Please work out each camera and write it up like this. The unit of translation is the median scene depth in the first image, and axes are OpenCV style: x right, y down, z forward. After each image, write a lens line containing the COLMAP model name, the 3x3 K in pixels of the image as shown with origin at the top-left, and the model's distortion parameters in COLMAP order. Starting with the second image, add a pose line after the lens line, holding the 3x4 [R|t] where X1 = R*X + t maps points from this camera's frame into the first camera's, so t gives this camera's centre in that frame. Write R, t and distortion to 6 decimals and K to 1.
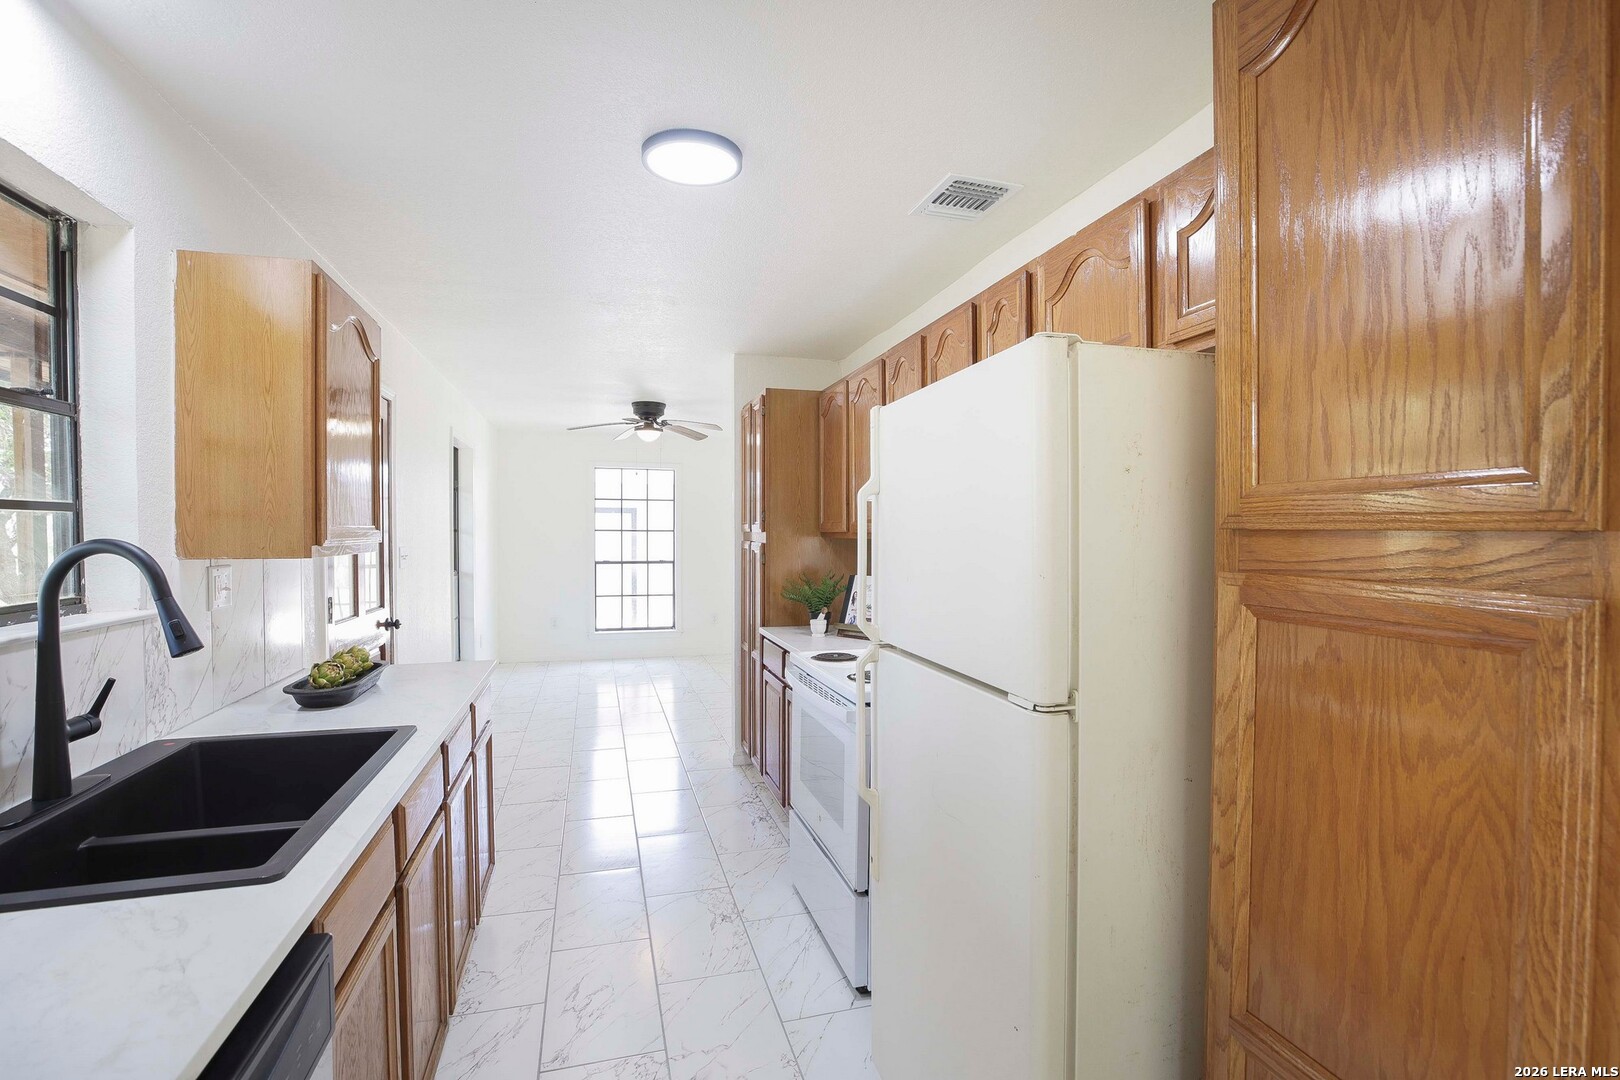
lens RADIAL K [[756.5, 0, 808.3], [0, 756.5, 545.6], [0, 0, 1]] dist [-0.014103, 0.002176]
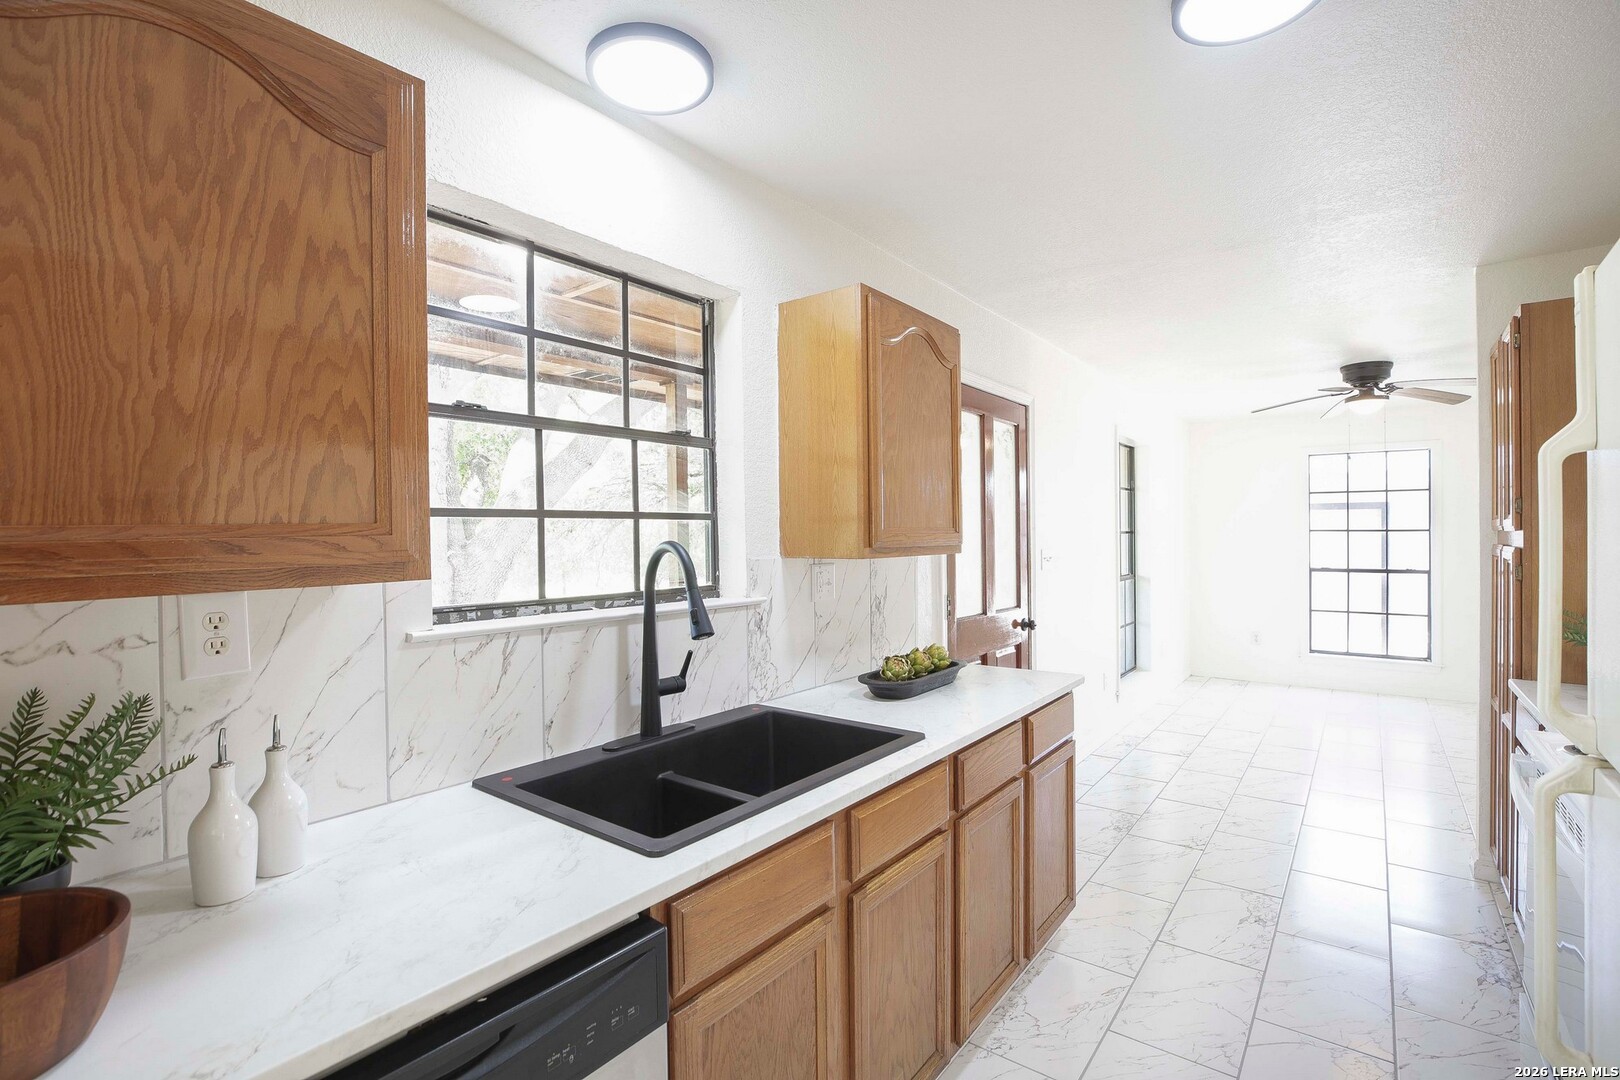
lens RADIAL K [[756.5, 0, 812.1], [0, 756.5, 537.3], [0, 0, 1]] dist [-0.014103, 0.002176]
pose [[0.609952, -0.004328, -0.792427, 0.140426], [-0.006656, 0.999922, -0.010585, -0.001999], [0.792410, 0.011731, 0.609875, 0.251403]]
